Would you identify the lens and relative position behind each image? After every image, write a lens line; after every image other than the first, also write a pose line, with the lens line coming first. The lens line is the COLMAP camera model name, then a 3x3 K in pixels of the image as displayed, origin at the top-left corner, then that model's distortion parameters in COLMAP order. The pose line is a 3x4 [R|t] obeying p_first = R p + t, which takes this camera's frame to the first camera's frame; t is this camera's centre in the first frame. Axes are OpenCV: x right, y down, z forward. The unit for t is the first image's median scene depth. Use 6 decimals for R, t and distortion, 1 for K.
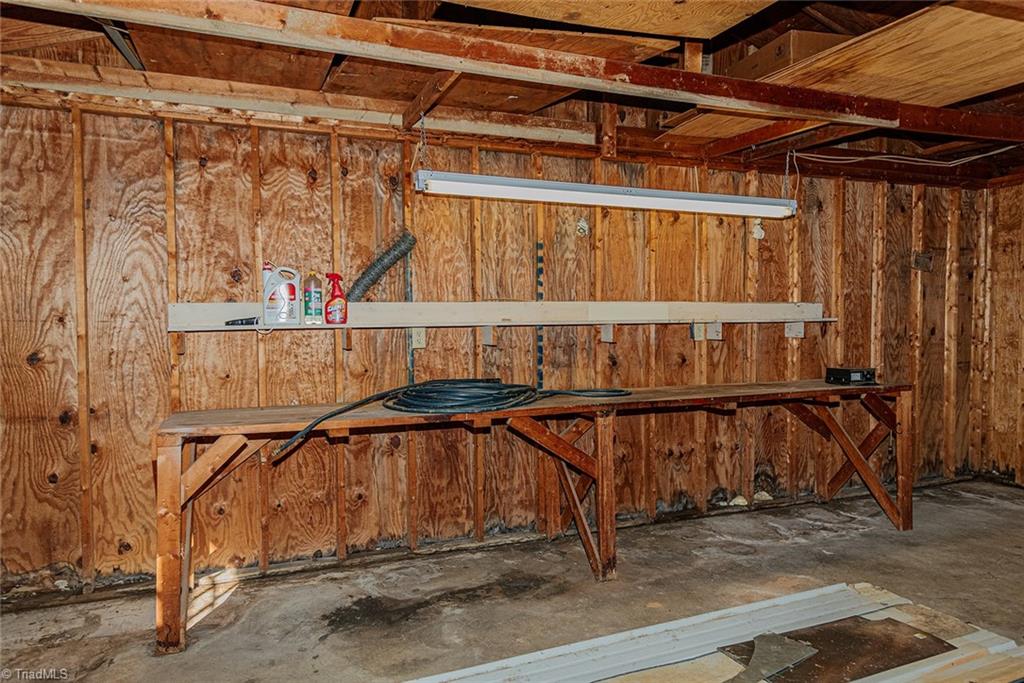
lens RADIAL K [[699.9, 0, 511.4], [0, 699.9, 345.0], [0, 0, 1]] dist [0.006400, -0.001219]
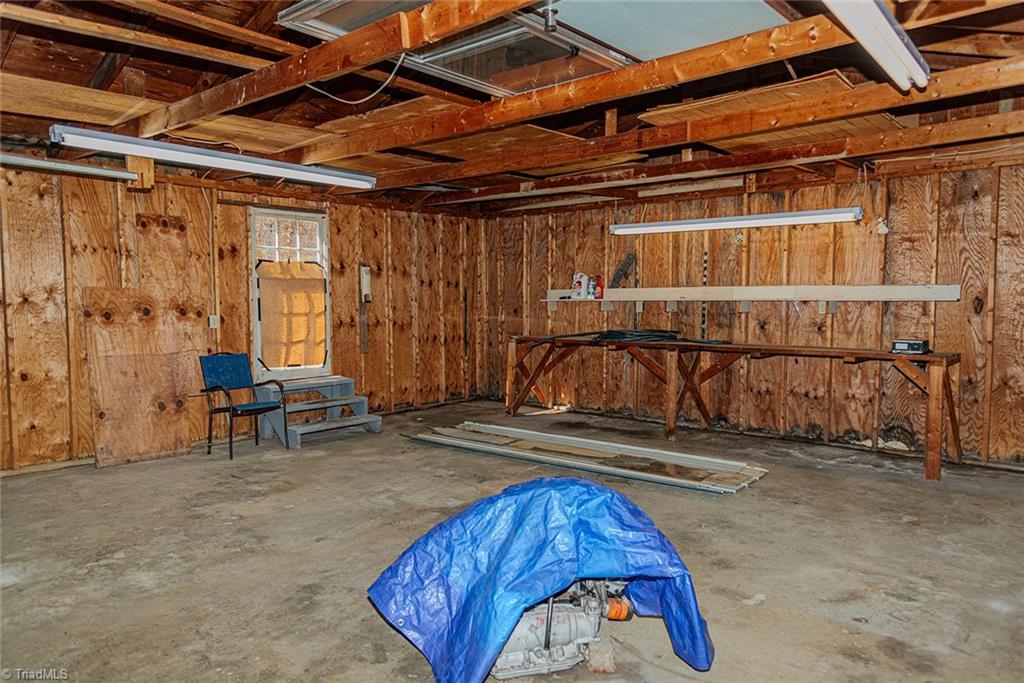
lens RADIAL K [[696.3, 0, 519.0], [0, 696.3, 346.8], [0, 0, 1]] dist [0.012847, -0.003222]
pose [[0.457409, 0.070528, -0.886455, 1.320838], [-0.037340, 0.997494, 0.060095, -0.002576], [0.888472, 0.005612, 0.458896, -0.157826]]
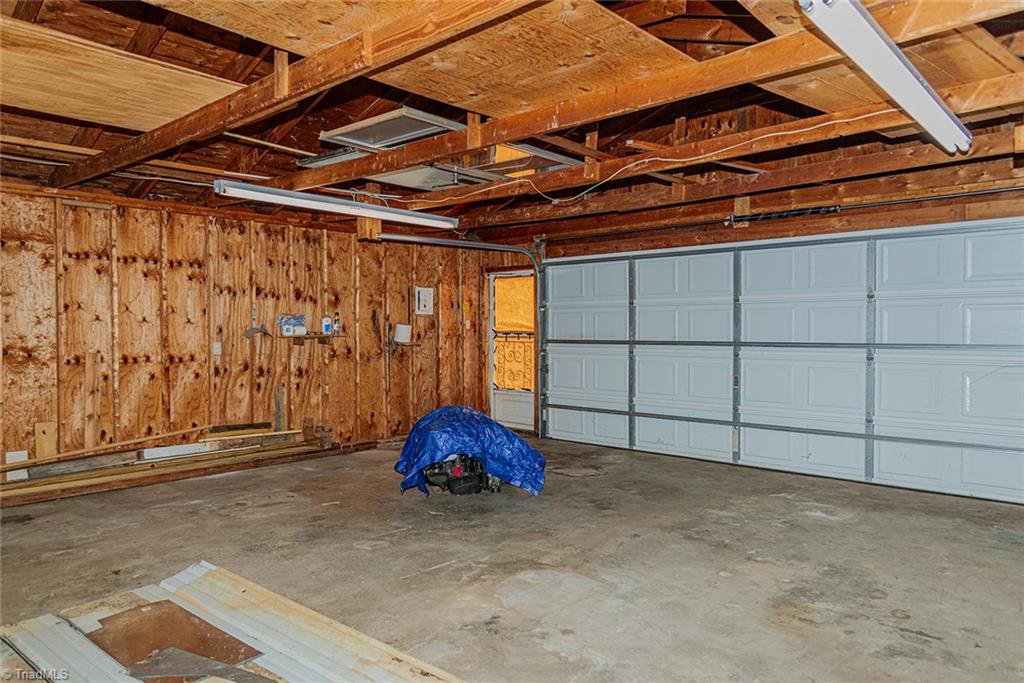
lens RADIAL K [[677.1, 0, 529.4], [0, 677.1, 341.2], [0, 0, 1]] dist [0.008188, 0.001034]
pose [[-0.456437, -0.015317, 0.889624, -0.455710], [0.042113, 0.998359, 0.038796, -0.021540], [-0.888758, 0.055172, -0.455044, 0.634523]]
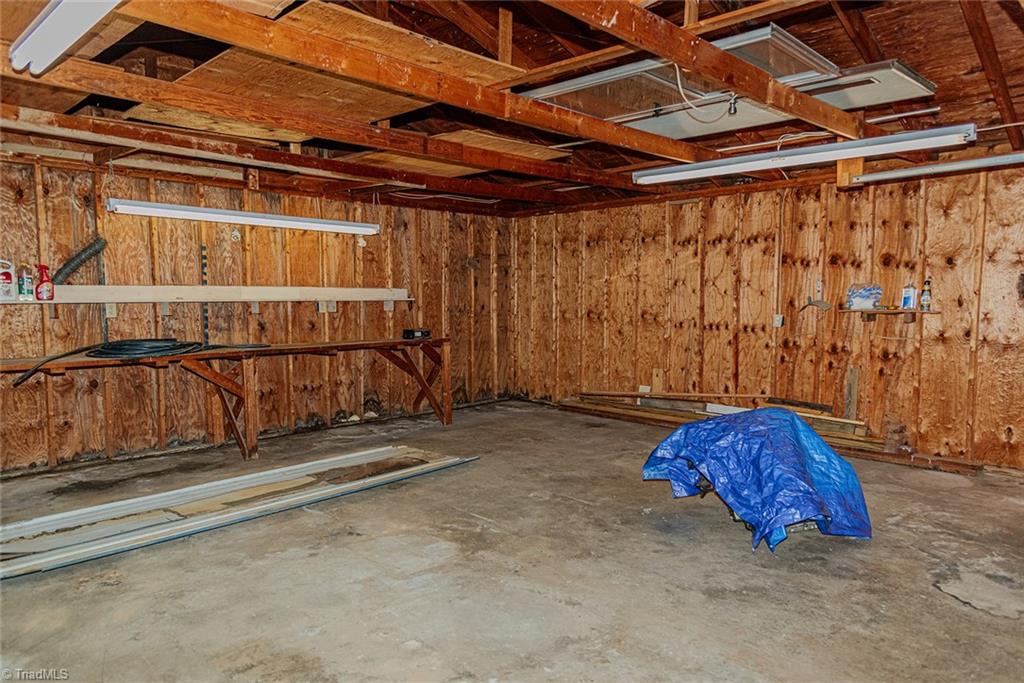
lens RADIAL K [[696.3, 0, 519.0], [0, 696.3, 346.8], [0, 0, 1]] dist [0.012847, -0.003222]
pose [[0.910787, -0.023931, 0.412183, 0.034514], [0.010997, 0.999371, 0.033724, 0.023446], [-0.412731, -0.026182, 0.910477, -0.609031]]
